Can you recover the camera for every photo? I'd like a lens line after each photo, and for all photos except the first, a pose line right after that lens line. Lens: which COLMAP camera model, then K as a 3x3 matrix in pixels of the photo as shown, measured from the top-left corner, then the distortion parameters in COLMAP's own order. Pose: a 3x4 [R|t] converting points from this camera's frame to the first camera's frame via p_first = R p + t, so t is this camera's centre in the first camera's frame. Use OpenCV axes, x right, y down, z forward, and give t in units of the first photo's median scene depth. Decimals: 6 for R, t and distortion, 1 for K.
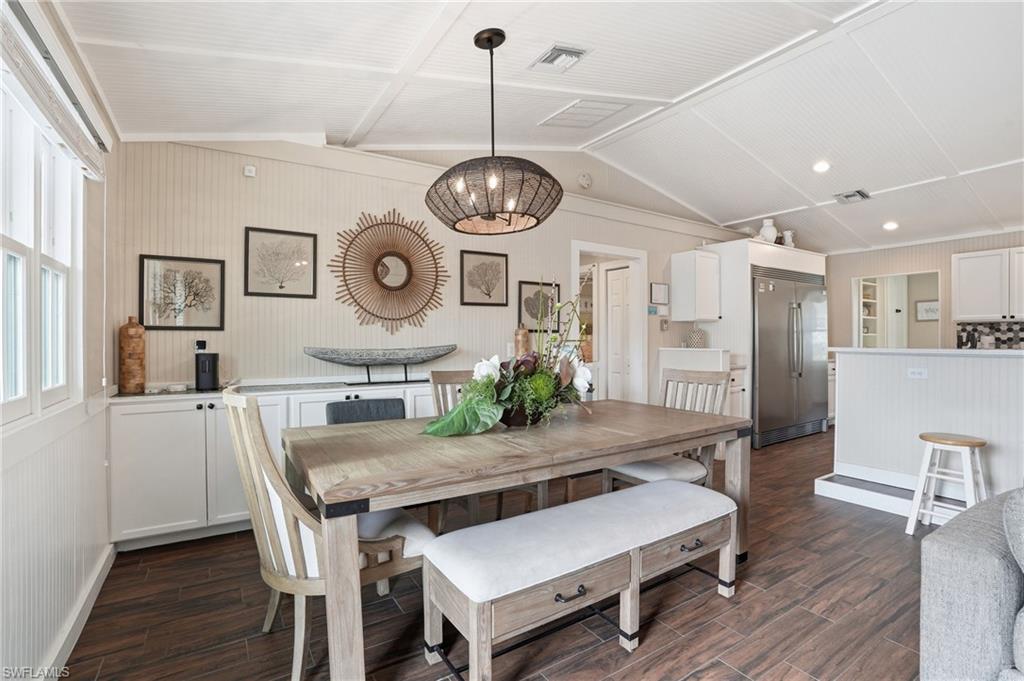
lens RADIAL K [[471.5, 0, 508.2], [0, 471.5, 341.5], [0, 0, 1]] dist [-0.046194, -0.000061]
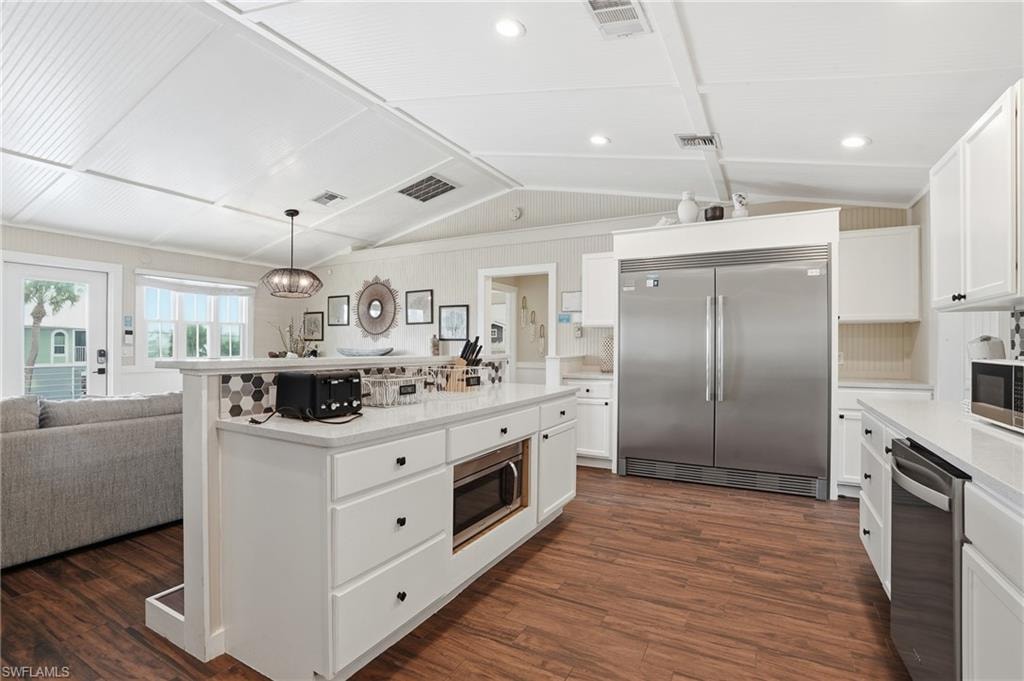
lens RADIAL K [[471.5, 0, 508.2], [0, 471.5, 341.5], [0, 0, 1]] dist [-0.046194, -0.000061]
pose [[0.476813, -0.006254, -0.878982, 1.509505], [-0.014496, 0.999783, -0.014977, 0.001907], [0.878885, 0.019883, 0.476619, 0.524043]]
